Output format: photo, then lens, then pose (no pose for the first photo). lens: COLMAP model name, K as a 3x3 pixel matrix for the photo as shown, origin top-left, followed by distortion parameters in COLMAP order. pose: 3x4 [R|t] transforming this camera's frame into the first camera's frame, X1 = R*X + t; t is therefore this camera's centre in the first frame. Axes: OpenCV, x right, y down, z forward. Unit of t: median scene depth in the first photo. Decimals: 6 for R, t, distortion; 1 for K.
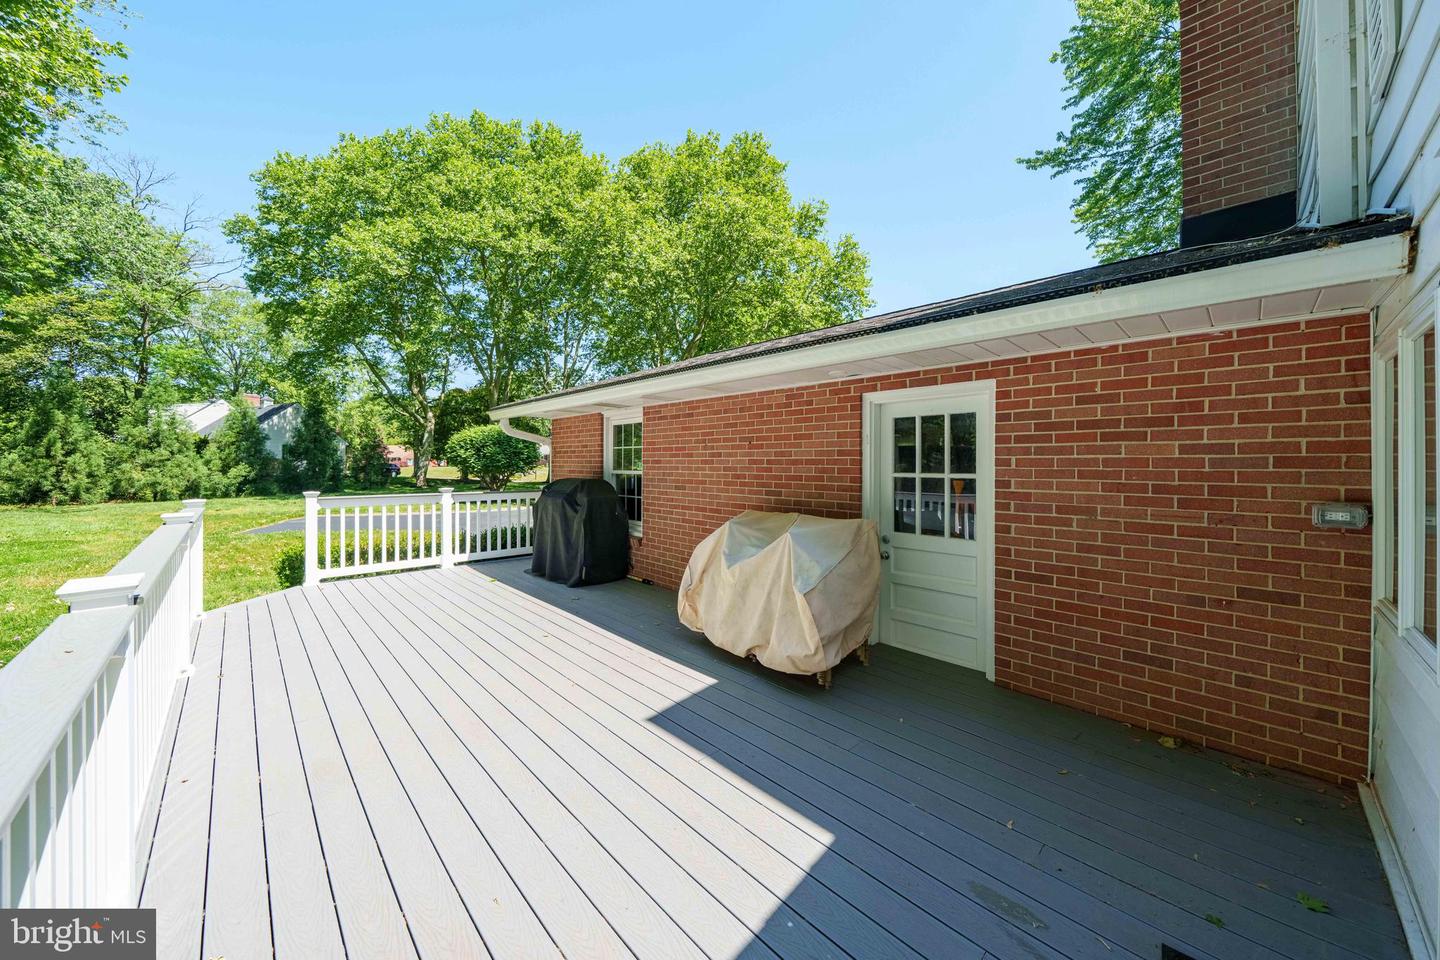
lens RADIAL K [[512.7, 0, 715.8], [0, 512.7, 460.7], [0, 0, 1]] dist [-0.000781, -0.000081]
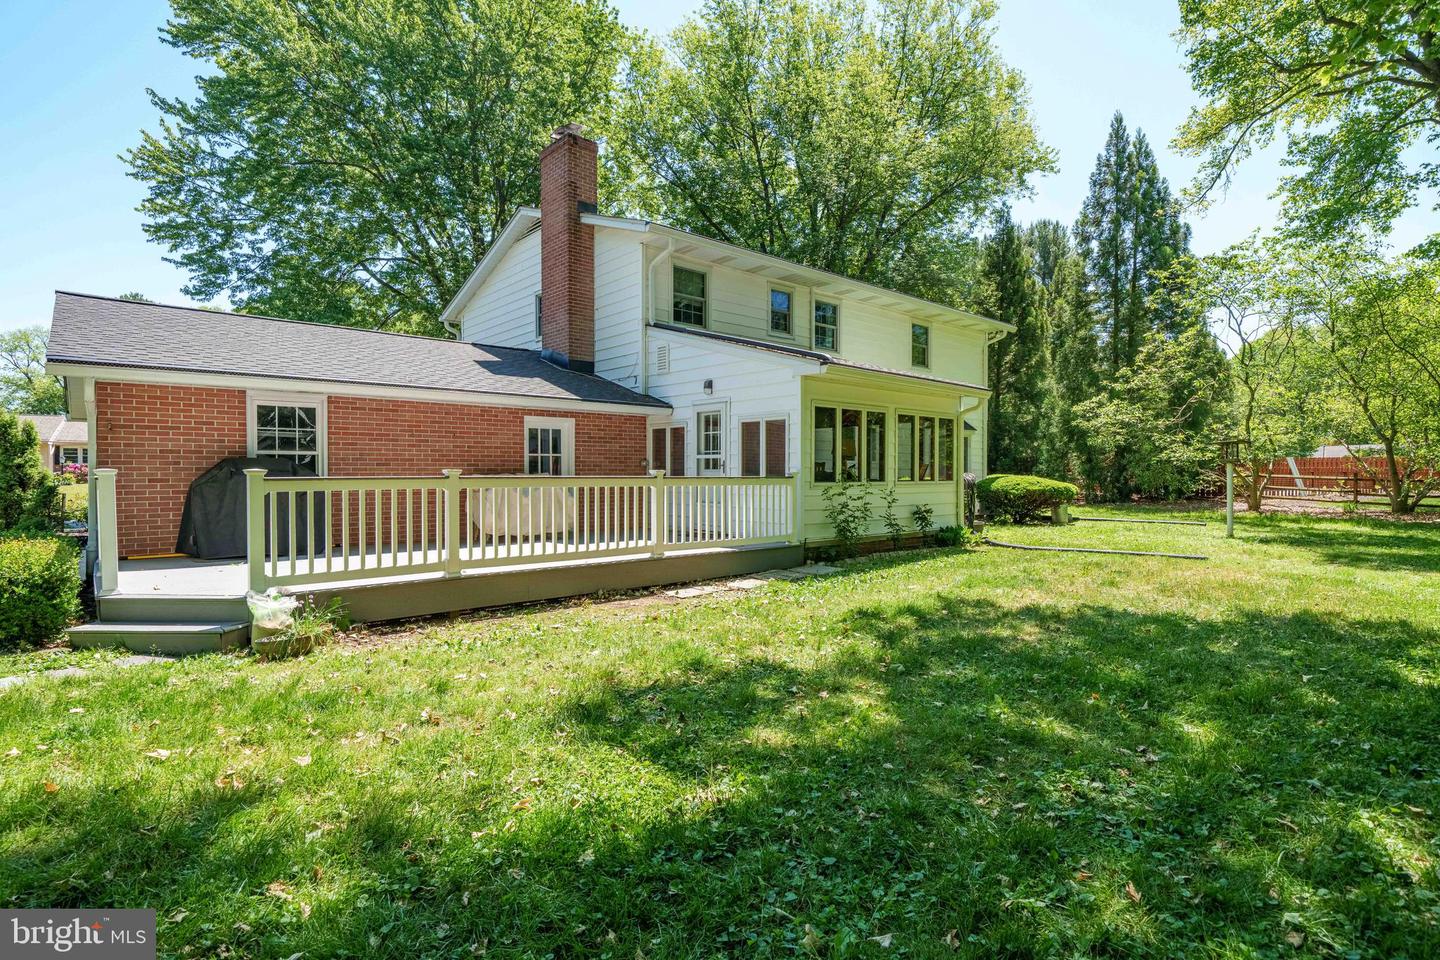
lens RADIAL K [[705.9, 0, 720.0], [0, 705.9, 480.0], [0, 0, 1]] dist [0.001132, 0.000149]
pose [[0.038333, -0.018240, 0.999099, -0.418448], [-0.009793, 0.999779, 0.018628, 0.011446], [-0.999217, -0.010499, 0.038146, 0.014208]]
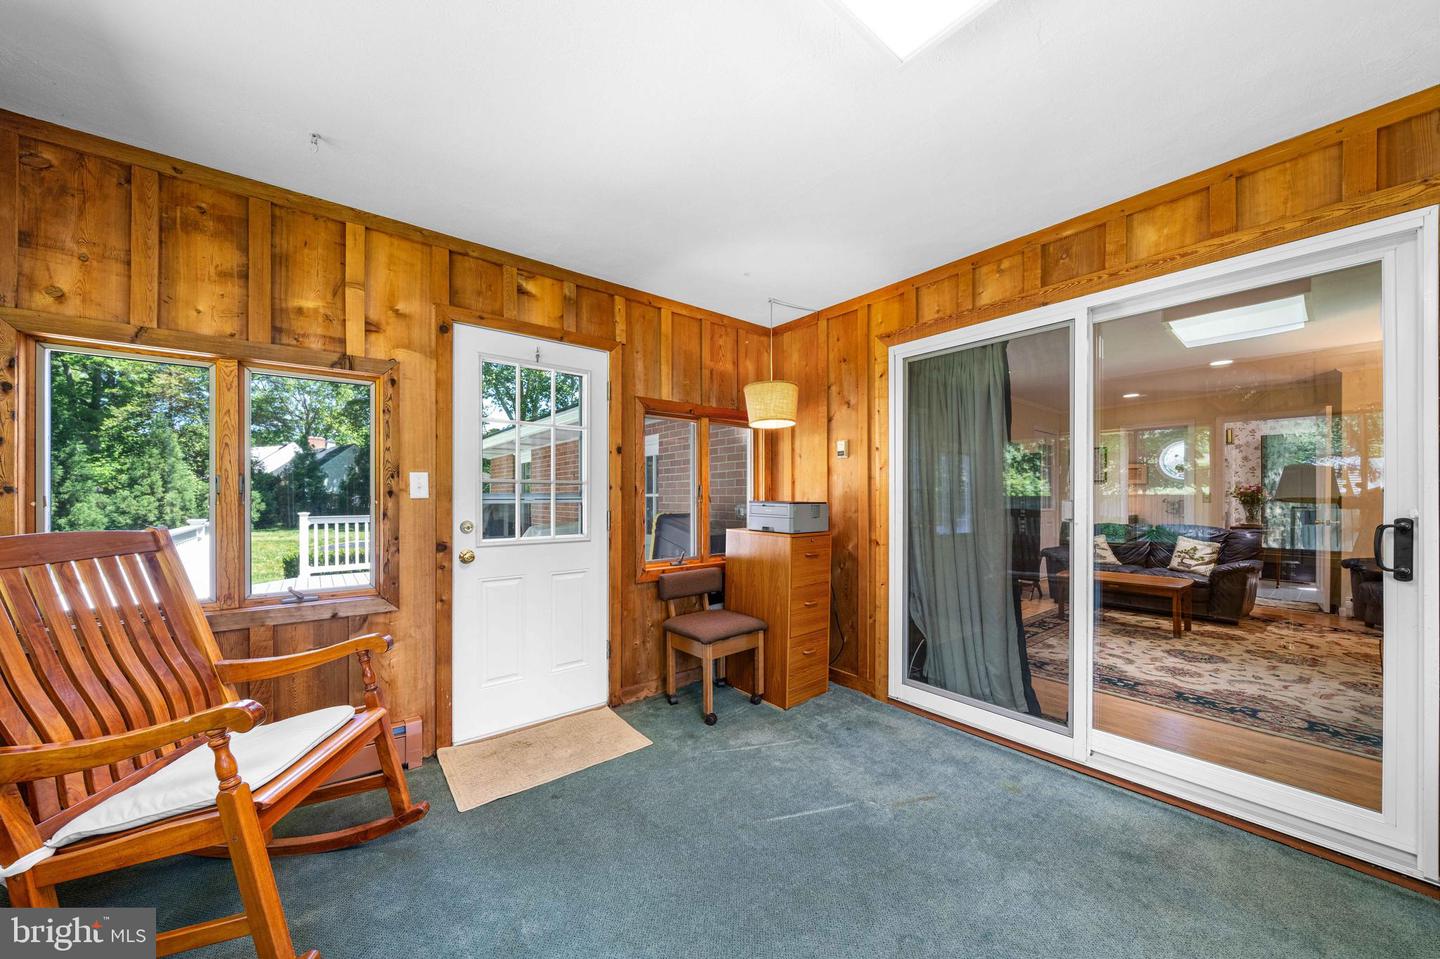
lens RADIAL K [[509.3, 0, 718.1], [0, 509.3, 496.3], [0, 0, 1]] dist [0.000899, 0.000027]
pose [[0.996349, -0.007988, -0.084998, 0.117174], [0.008446, 0.999952, 0.005032, 0.003954], [0.084954, -0.005732, 0.996368, -0.077802]]
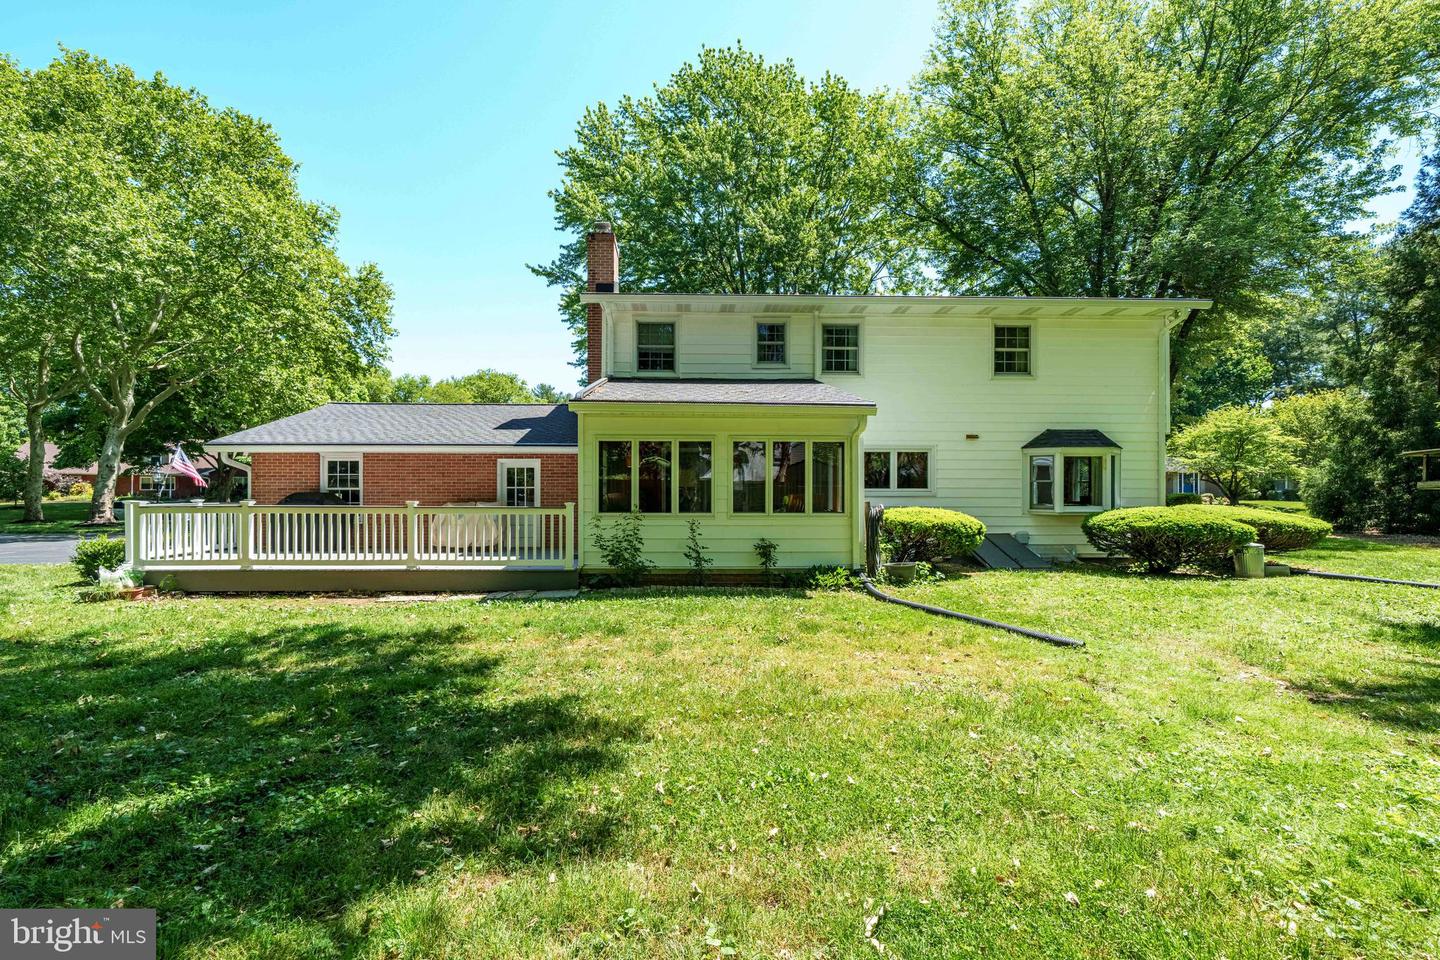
lens RADIAL K [[606.0, 0, 706.1], [0, 606.0, 486.9], [0, 0, 1]] dist [0.000568, -0.007738]
pose [[0.661818, 0.003697, 0.749655, -0.235673], [-0.002394, 0.999993, -0.002819, 0.004930], [-0.749661, 0.000071, 0.661823, -0.336027]]
